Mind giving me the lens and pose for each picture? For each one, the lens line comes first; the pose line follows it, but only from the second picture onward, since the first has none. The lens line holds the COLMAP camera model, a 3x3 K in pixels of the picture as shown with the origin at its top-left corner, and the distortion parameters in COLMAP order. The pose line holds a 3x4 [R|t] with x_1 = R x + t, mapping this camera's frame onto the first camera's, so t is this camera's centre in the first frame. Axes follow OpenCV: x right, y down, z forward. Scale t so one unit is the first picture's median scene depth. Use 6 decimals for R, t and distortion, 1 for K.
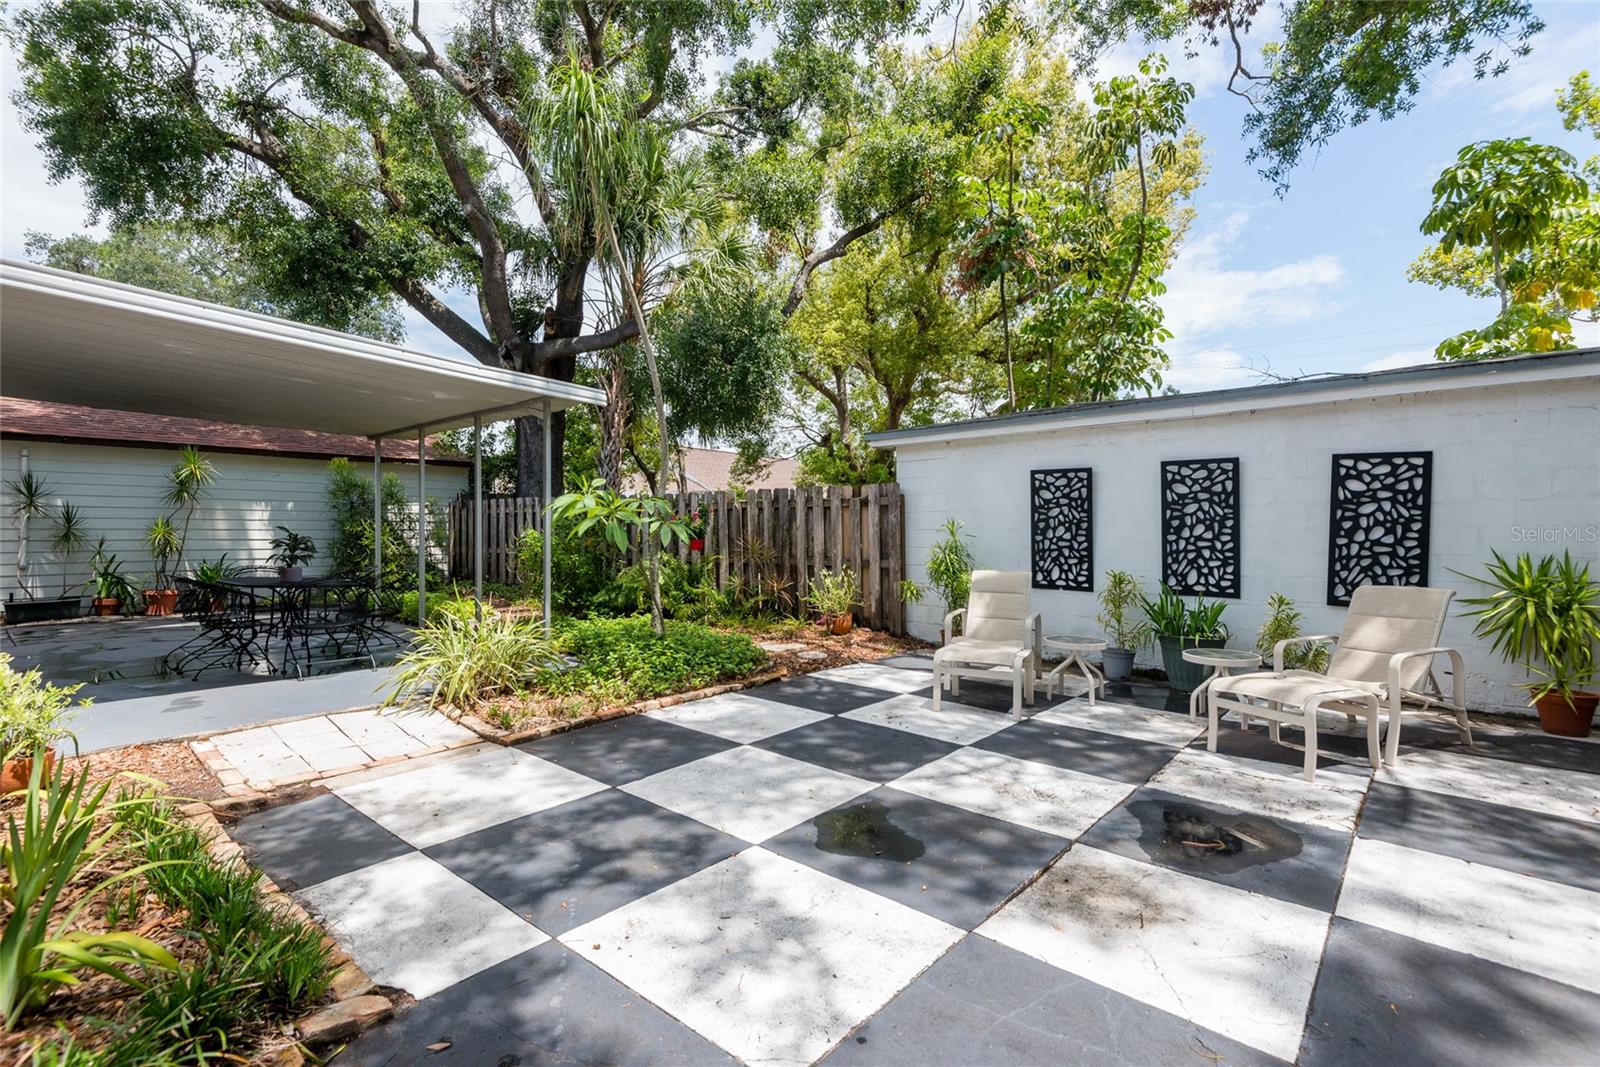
lens RADIAL K [[718.8, 0, 799.0], [0, 718.8, 526.5], [0, 0, 1]] dist [0.030229, -0.016917]
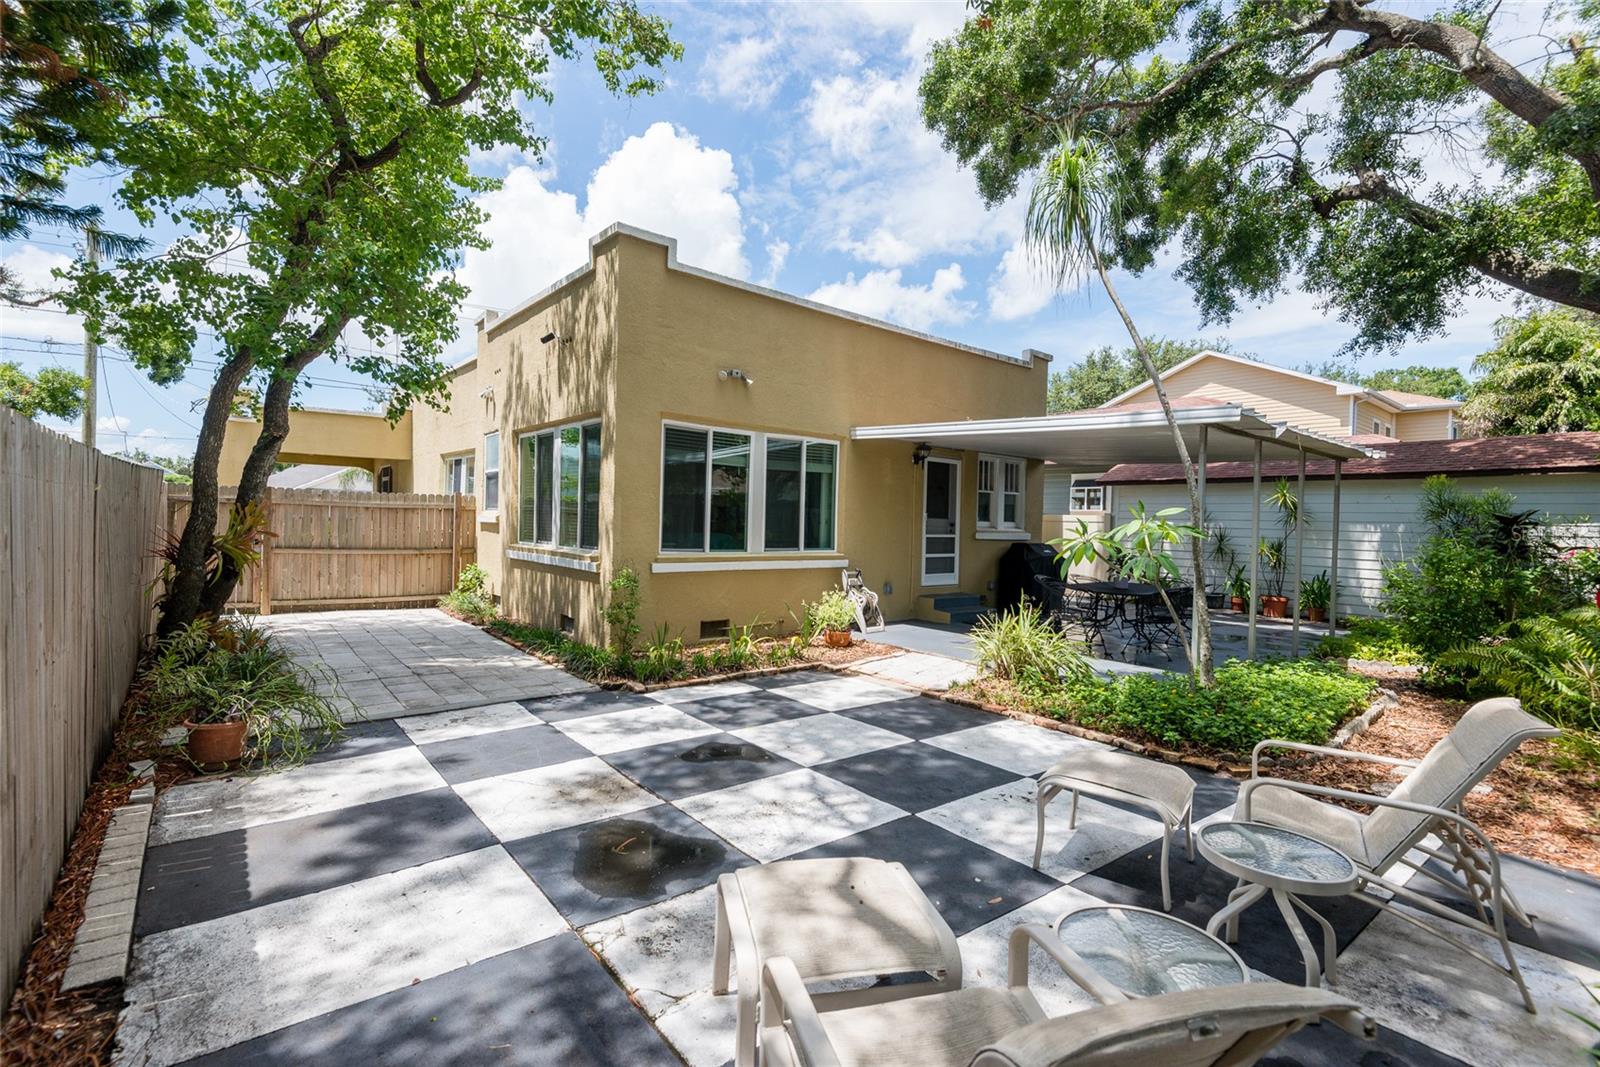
lens RADIAL K [[718.8, 0, 799.0], [0, 718.8, 526.5], [0, 0, 1]] dist [0.030229, -0.016917]
pose [[-0.167849, 0.000594, -0.985812, 1.332810], [-0.019239, 0.999807, 0.003878, -0.058666], [0.985625, 0.019617, -0.167806, 1.193700]]
